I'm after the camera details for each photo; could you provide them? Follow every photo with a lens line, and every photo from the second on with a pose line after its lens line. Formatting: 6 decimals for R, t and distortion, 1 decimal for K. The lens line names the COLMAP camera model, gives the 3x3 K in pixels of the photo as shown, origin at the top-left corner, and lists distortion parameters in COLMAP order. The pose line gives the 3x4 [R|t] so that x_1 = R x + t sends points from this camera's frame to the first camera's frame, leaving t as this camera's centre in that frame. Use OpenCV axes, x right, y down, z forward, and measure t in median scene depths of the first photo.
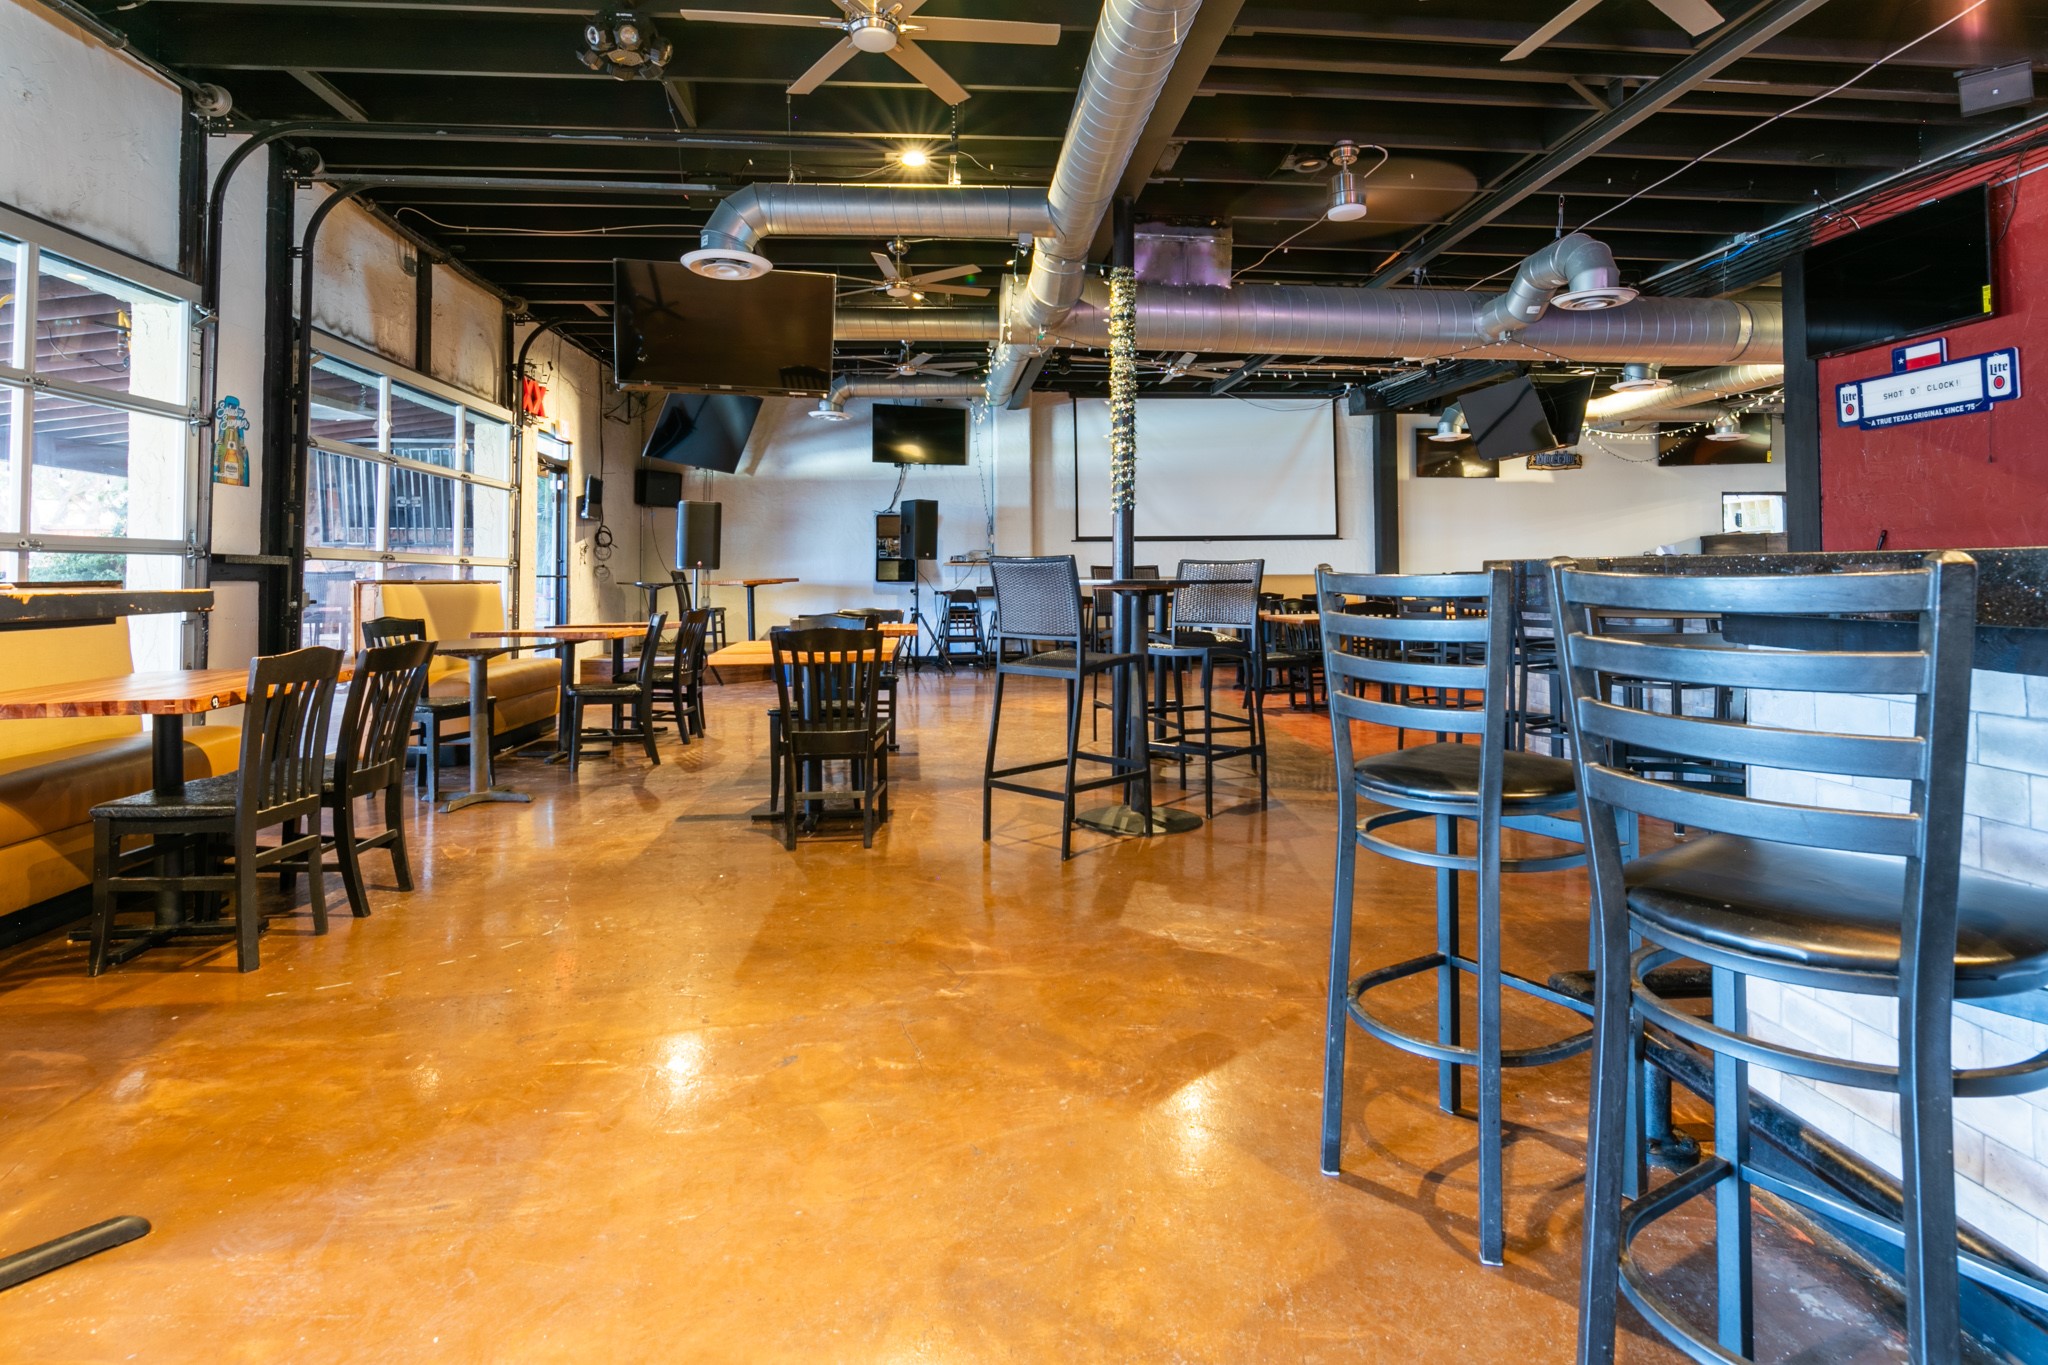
lens RADIAL K [[1091.0, 0, 1030.0], [0, 1091.0, 547.1], [0, 0, 1]] dist [0.000779, 0.000041]
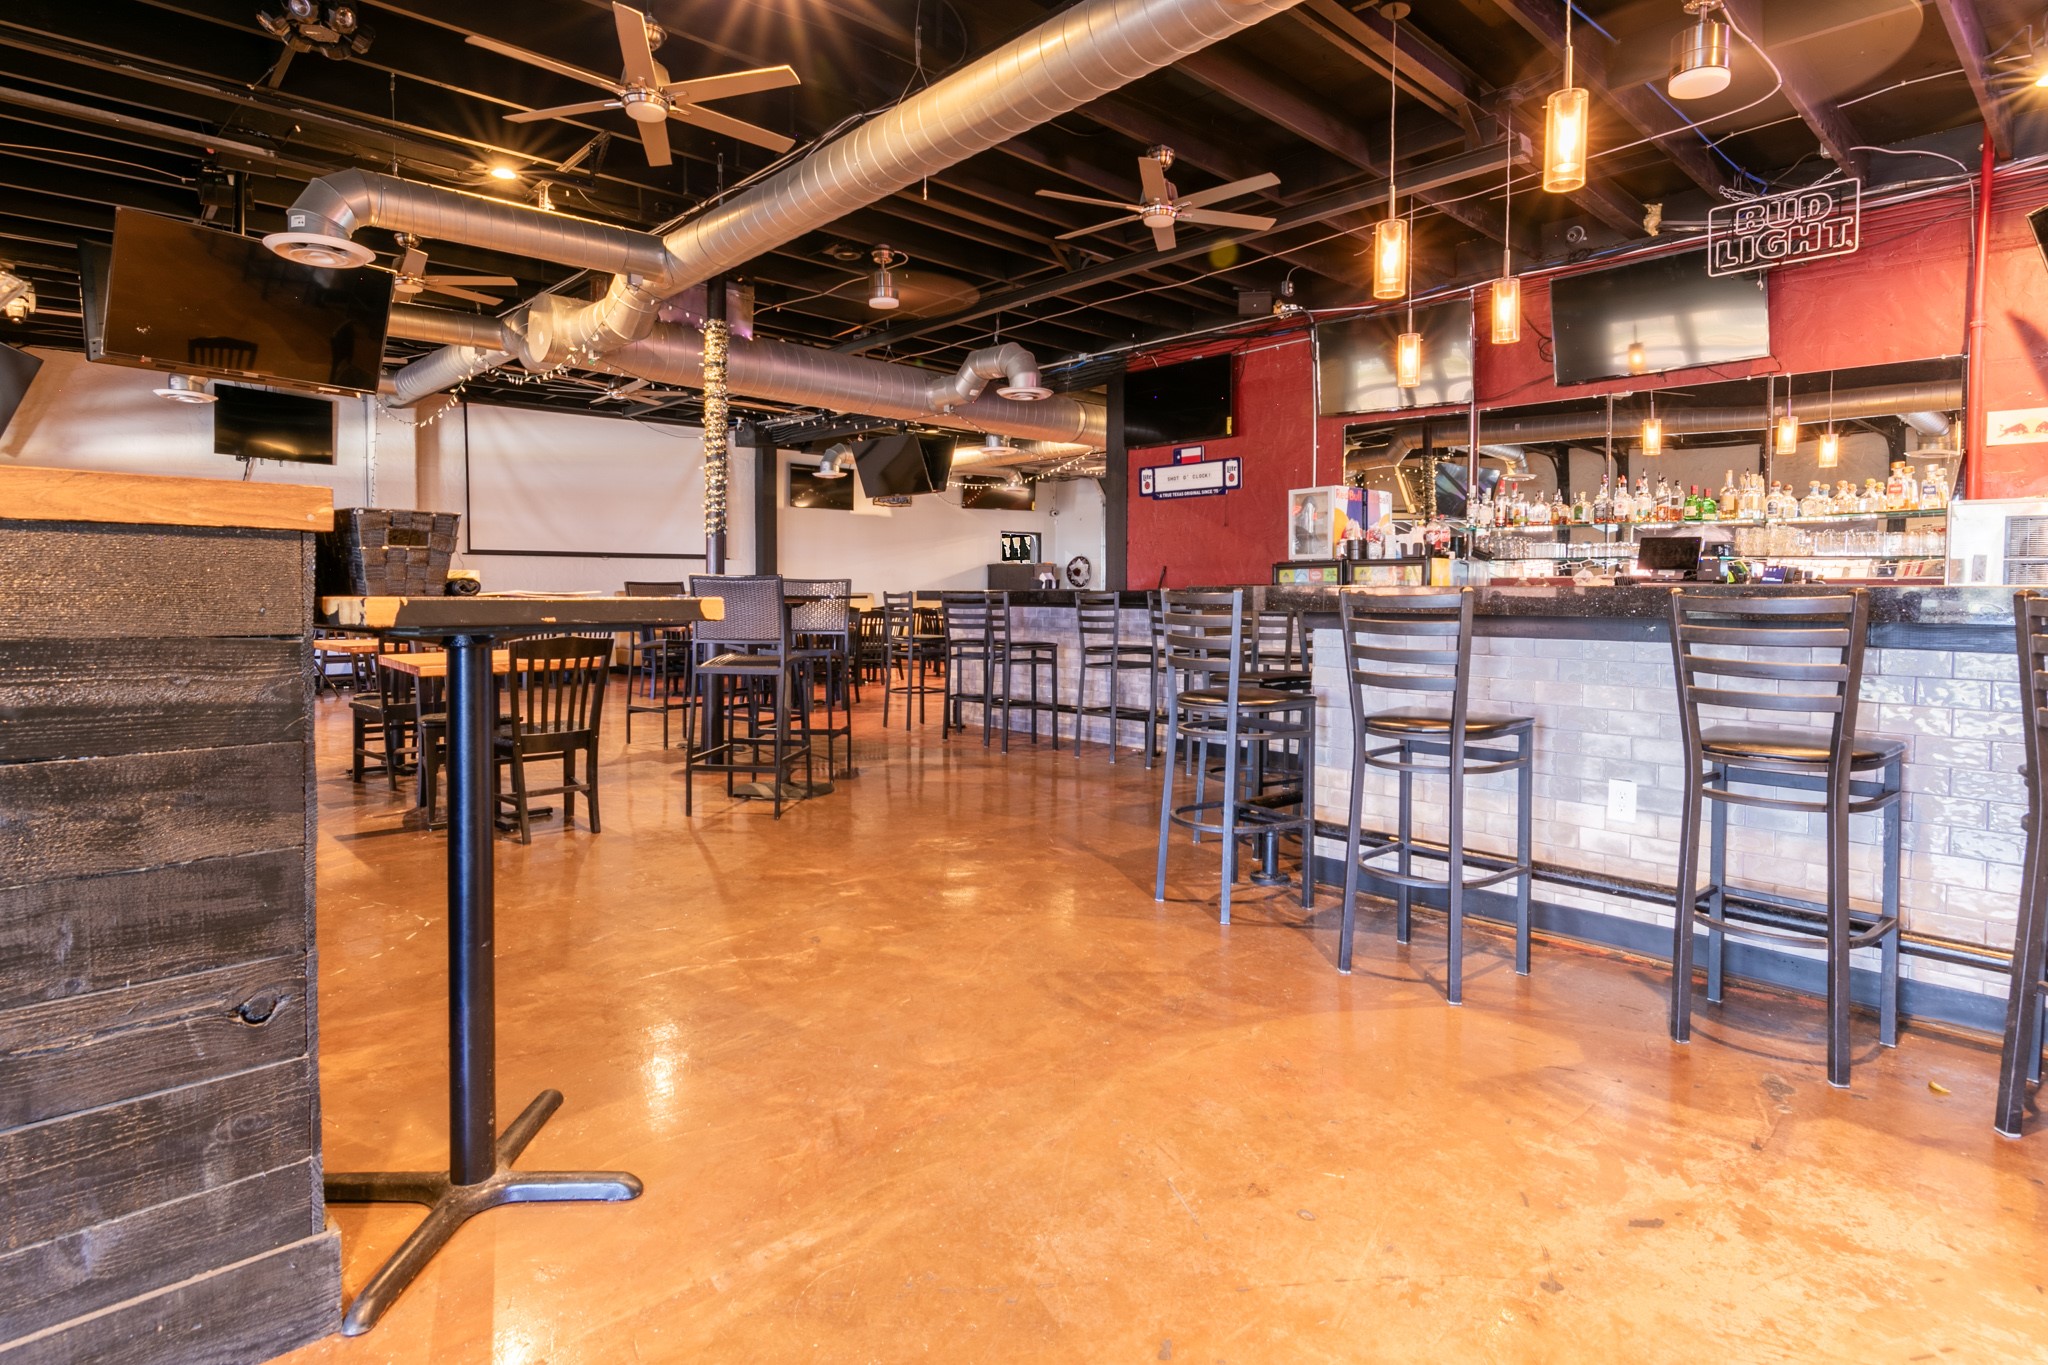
lens RADIAL K [[1064.4, 0, 1024.7], [0, 1064.4, 609.0], [0, 0, 1]] dist [-0.000227, -0.000005]
pose [[0.796735, -0.000385, 0.604328, -0.293644], [-0.024522, 0.999156, 0.032965, -0.000222], [-0.603830, -0.041083, 0.796053, -0.077137]]
